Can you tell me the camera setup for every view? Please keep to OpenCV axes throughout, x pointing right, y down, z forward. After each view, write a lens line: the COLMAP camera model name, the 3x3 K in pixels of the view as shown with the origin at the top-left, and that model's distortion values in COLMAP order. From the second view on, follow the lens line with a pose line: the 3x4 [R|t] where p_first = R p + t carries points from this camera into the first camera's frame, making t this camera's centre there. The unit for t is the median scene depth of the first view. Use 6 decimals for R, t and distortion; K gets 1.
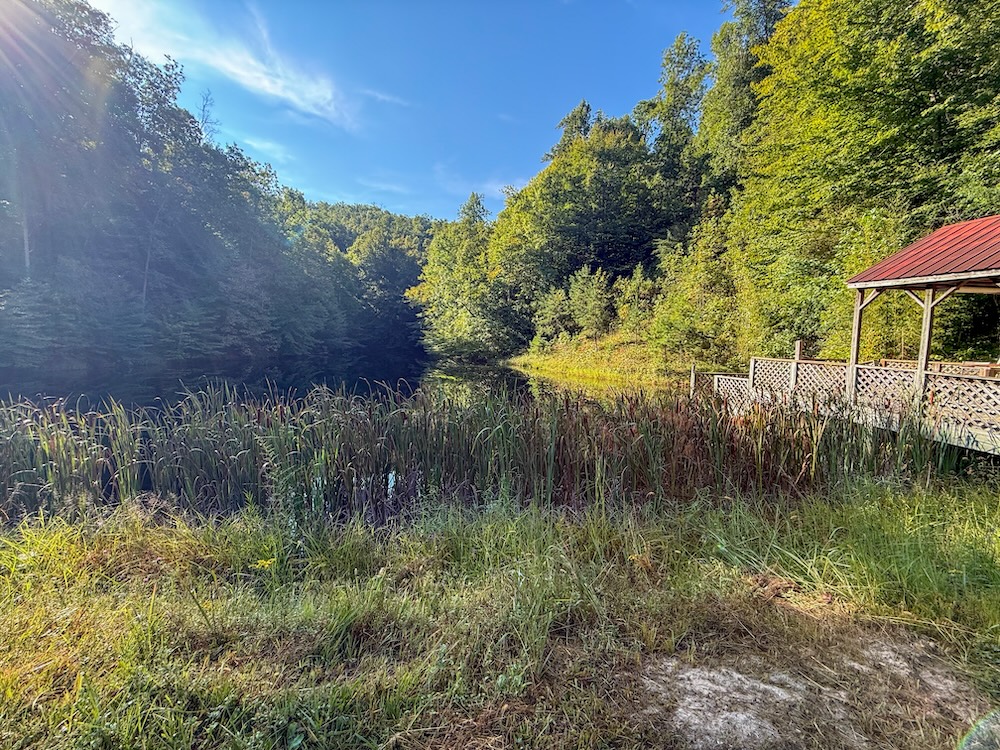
lens RADIAL K [[396.7, 0, 496.6], [0, 396.7, 375.1], [0, 0, 1]] dist [0.001489, -0.000201]
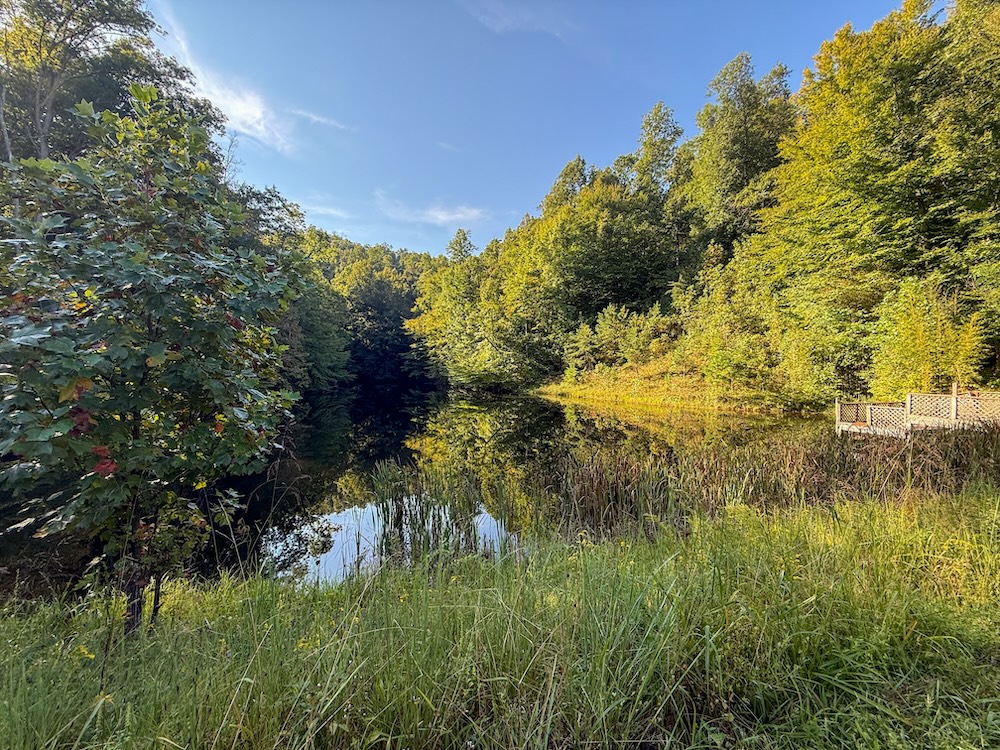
lens RADIAL K [[396.7, 0, 496.6], [0, 396.7, 375.1], [0, 0, 1]] dist [0.001489, -0.000201]
pose [[0.991401, -0.024144, 0.128613, -0.215412], [0.032212, 0.997616, -0.061024, -0.014773], [-0.126833, 0.064642, 0.989816, -0.051685]]
